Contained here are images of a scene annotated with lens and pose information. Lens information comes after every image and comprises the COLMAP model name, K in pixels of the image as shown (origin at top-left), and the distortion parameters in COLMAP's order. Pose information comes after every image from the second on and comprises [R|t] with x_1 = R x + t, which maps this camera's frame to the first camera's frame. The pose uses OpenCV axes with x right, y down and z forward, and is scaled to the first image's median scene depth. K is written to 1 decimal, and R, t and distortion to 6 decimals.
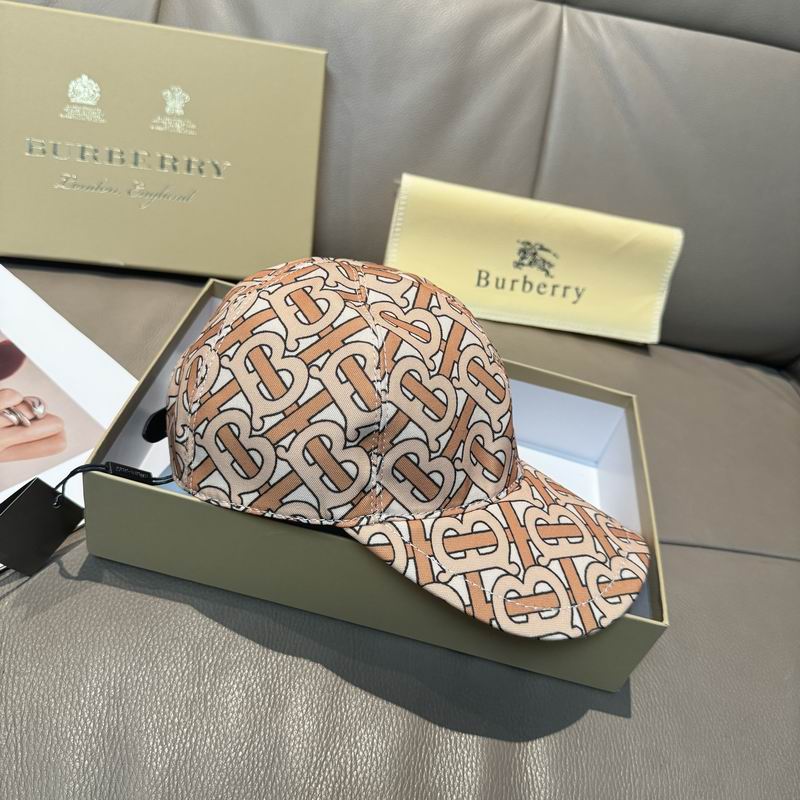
lens RADIAL K [[768.2, 0, 399.9], [0, 768.2, 397.5], [0, 0, 1]] dist [-0.044929, 0.000000]
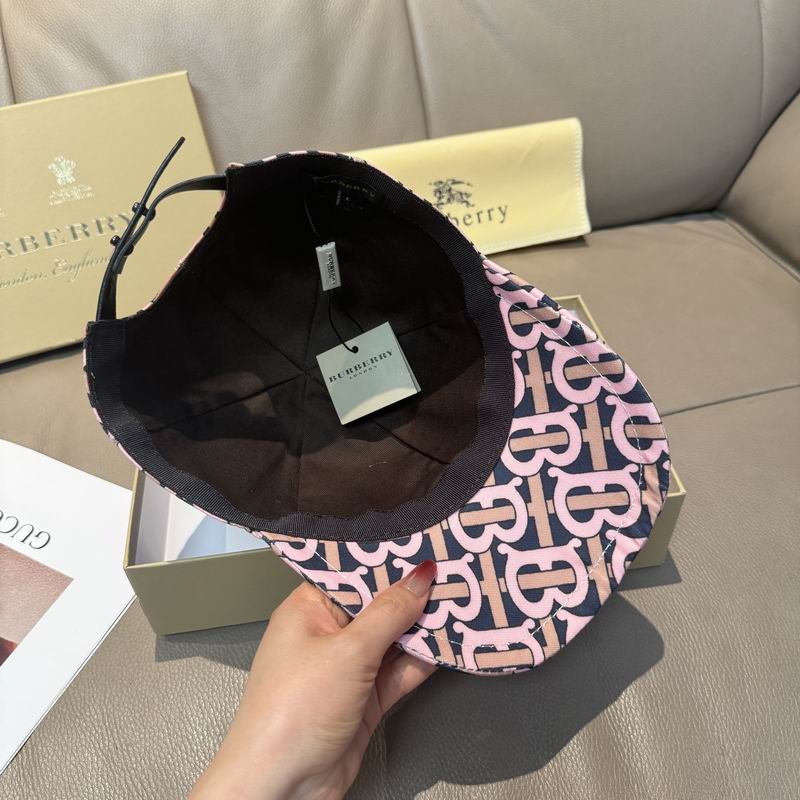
lens RADIAL K [[768.2, 0, 402.1], [0, 768.2, 399.5], [0, 0, 1]] dist [-0.044929, 0.000000]
pose [[0.938968, -0.343921, 0.007533, 0.013560], [0.342357, 0.936390, 0.077244, -0.027623], [-0.033619, -0.069950, 0.996984, -0.035286]]
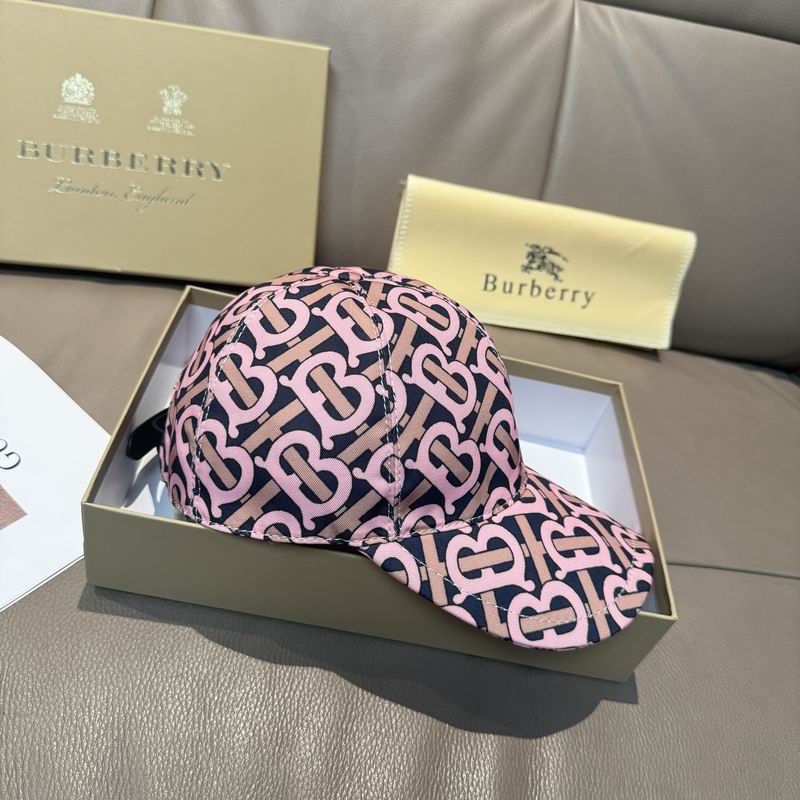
lens RADIAL K [[768.2, 0, 399.8], [0, 768.2, 398.5], [0, 0, 1]] dist [-0.044929, 0.000000]
pose [[0.999990, 0.001542, 0.004247, -0.010957], [-0.001679, 0.999467, 0.032610, -0.041357], [-0.004194, -0.032616, 0.999459, 0.023165]]
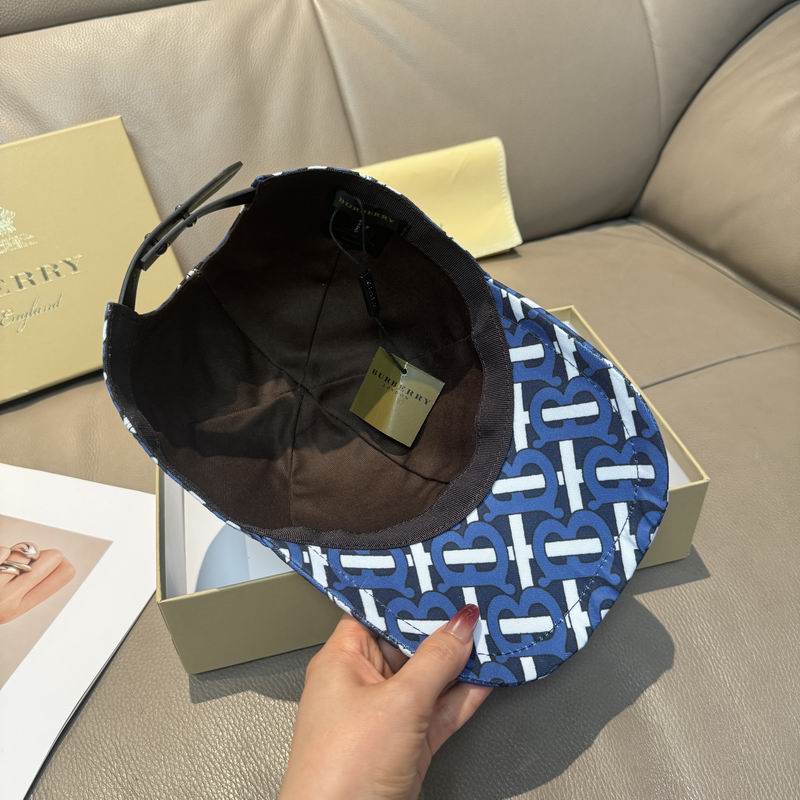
lens RADIAL K [[768.2, 0, 397.5], [0, 768.2, 405.7], [0, 0, 1]] dist [-0.044929, 0.000000]
pose [[0.889782, -0.440006, 0.121172, -0.056401], [0.436081, 0.897994, 0.058644, -0.003763], [-0.134616, 0.000660, 0.990898, -0.051481]]
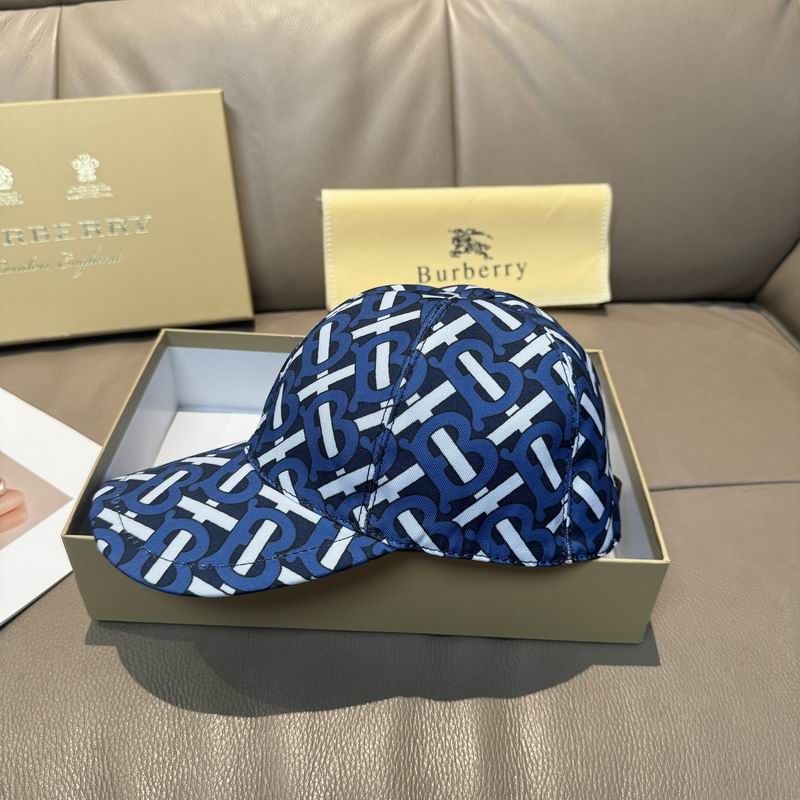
lens RADIAL K [[768.2, 0, 401.8], [0, 768.2, 399.3], [0, 0, 1]] dist [-0.044929, 0.000000]
pose [[0.977771, -0.207378, -0.030966, 0.081143], [0.206281, 0.977859, -0.035211, 0.035049], [0.037582, 0.028041, 0.998900, 0.002010]]
